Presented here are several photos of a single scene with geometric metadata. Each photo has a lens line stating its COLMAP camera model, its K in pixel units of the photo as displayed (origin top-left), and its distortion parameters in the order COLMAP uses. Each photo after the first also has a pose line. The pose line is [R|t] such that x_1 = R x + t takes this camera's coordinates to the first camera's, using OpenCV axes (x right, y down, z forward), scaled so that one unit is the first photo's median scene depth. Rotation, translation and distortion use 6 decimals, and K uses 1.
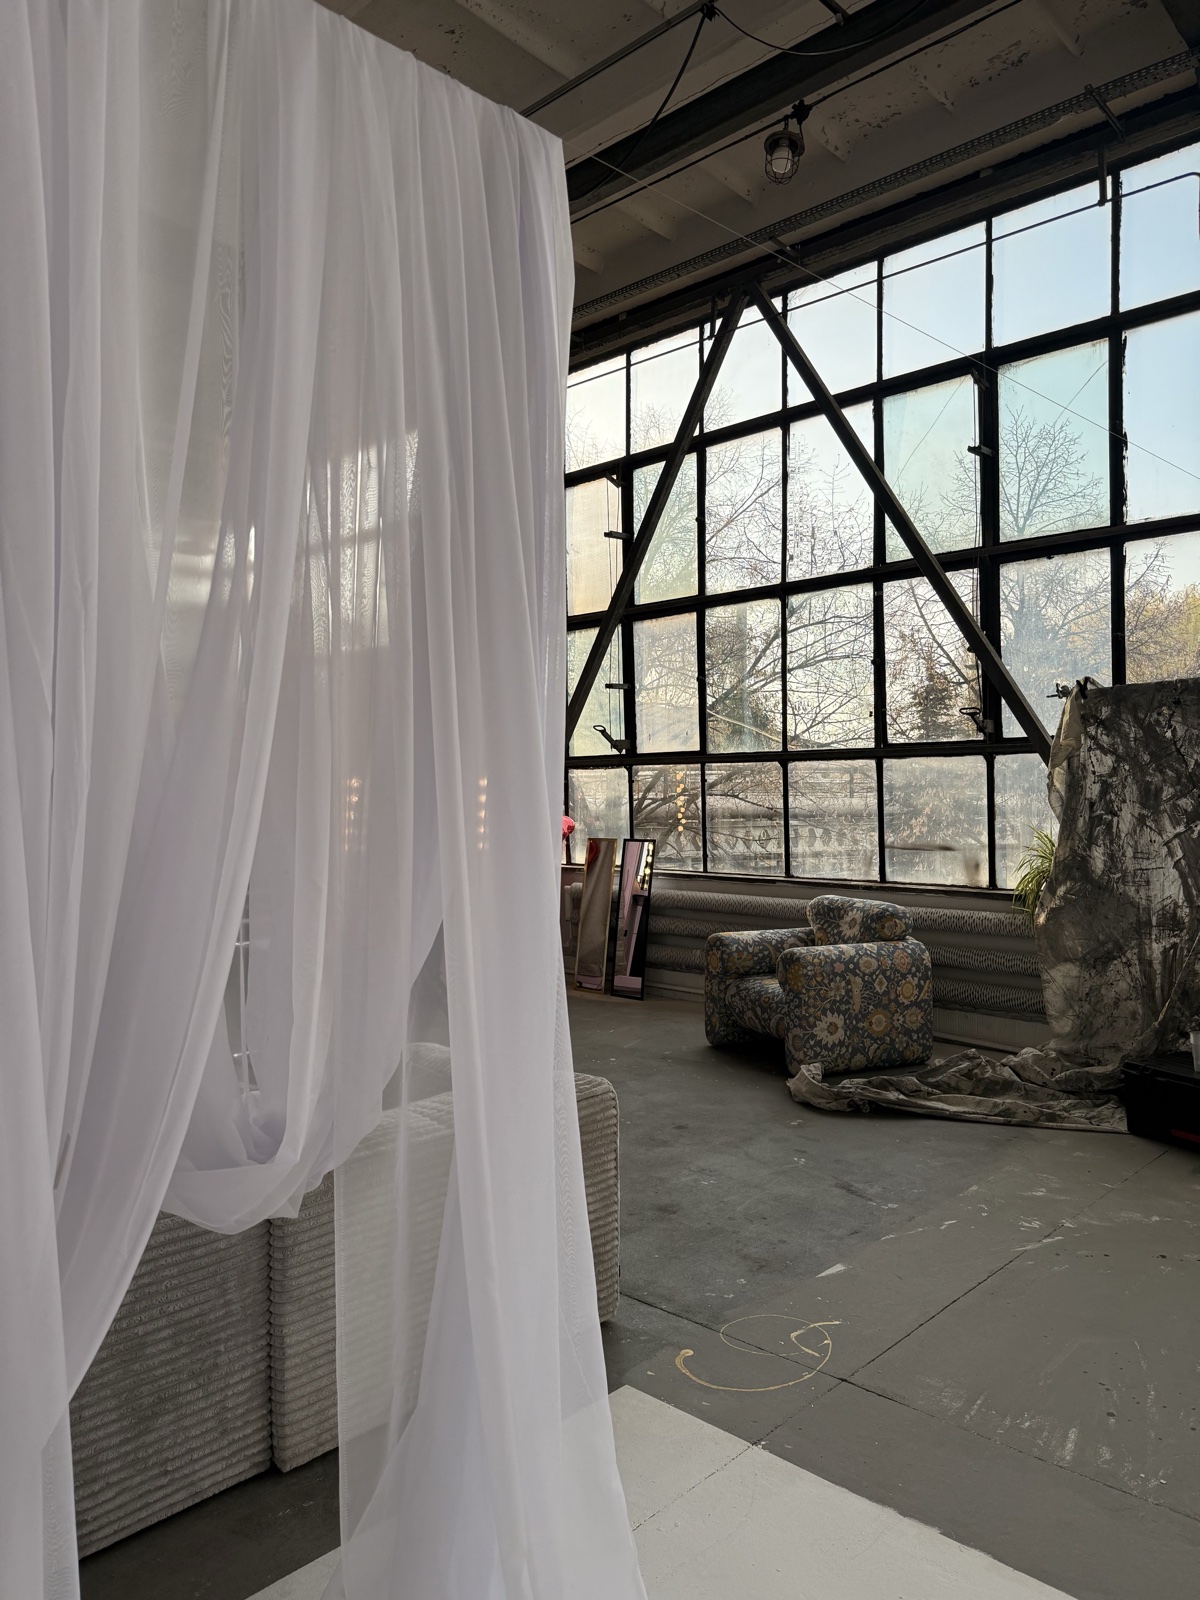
lens RADIAL K [[1136.7, 0, 574.3], [0, 1136.7, 790.9], [0, 0, 1]] dist [0.052248, -0.049424]
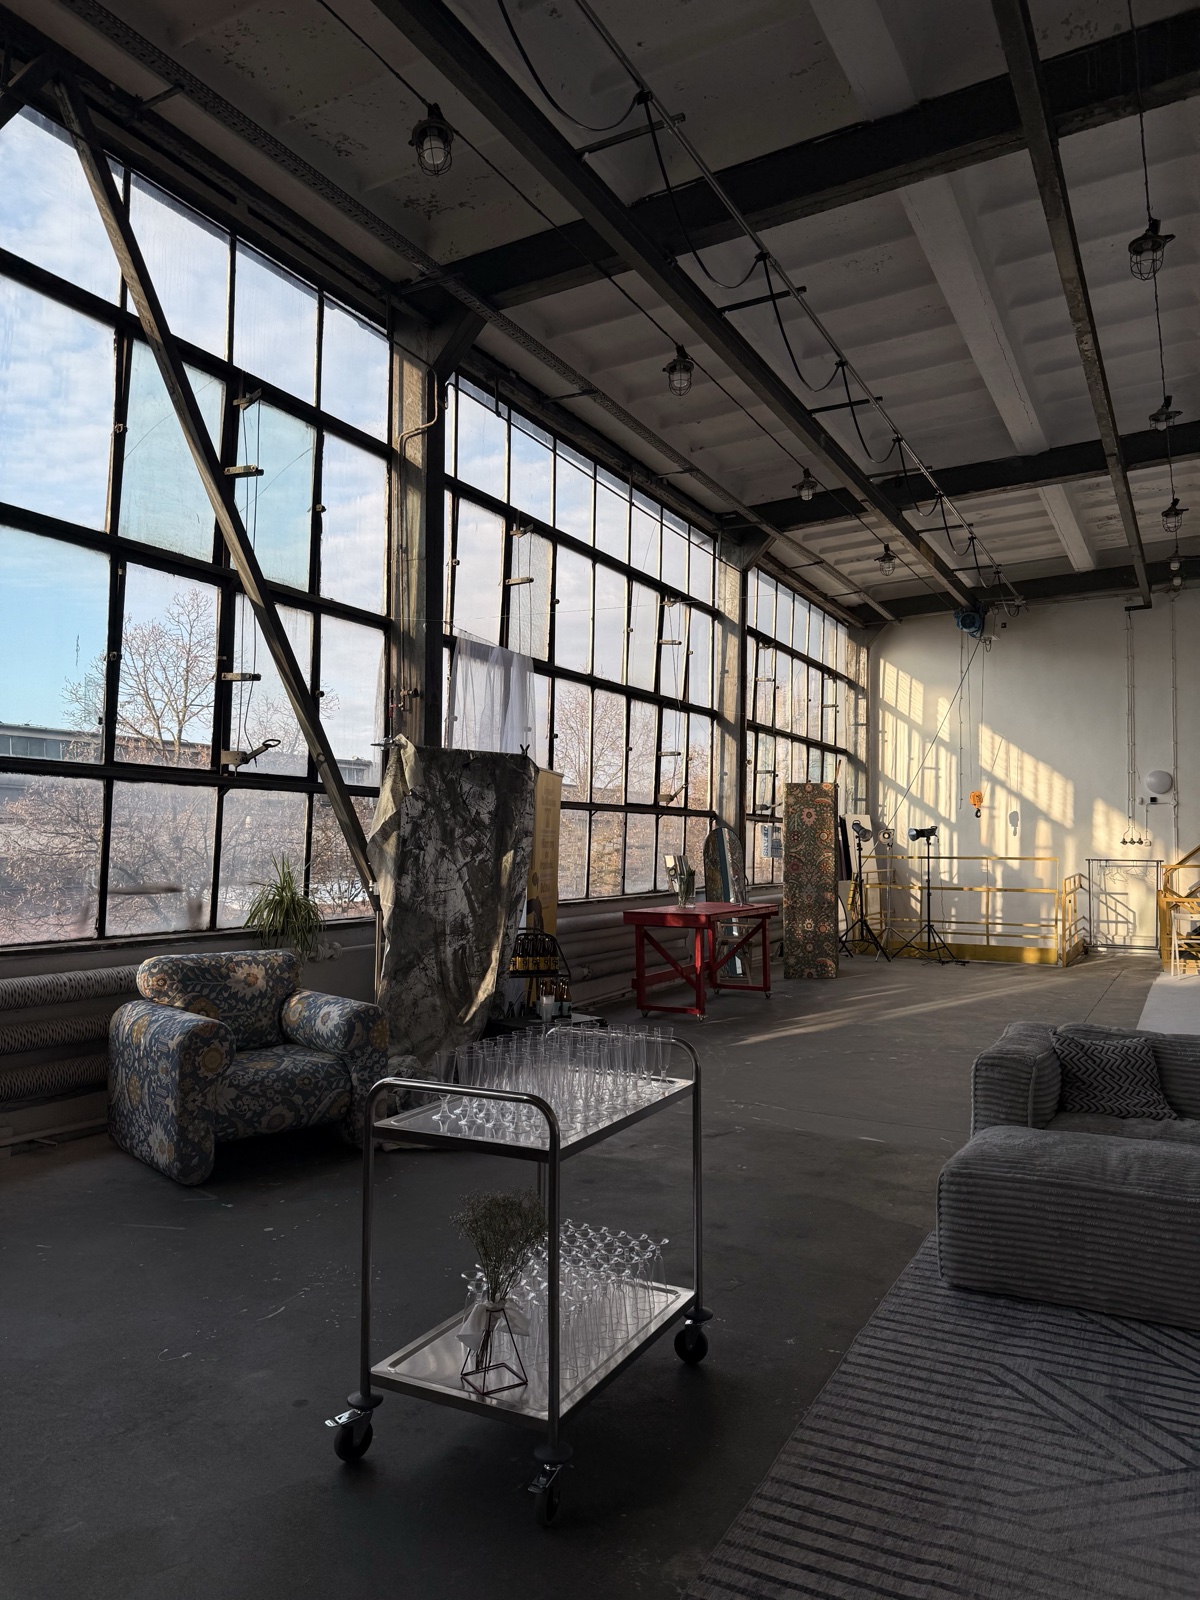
lens RADIAL K [[1136.7, 0, 606.9], [0, 1136.7, 801.7], [0, 0, 1]] dist [0.052248, -0.049424]
pose [[-0.304347, 0.038063, 0.951800, -0.704506], [-0.016814, 0.998831, -0.045320, 0.020033], [-0.952413, -0.029796, -0.303351, 1.096693]]
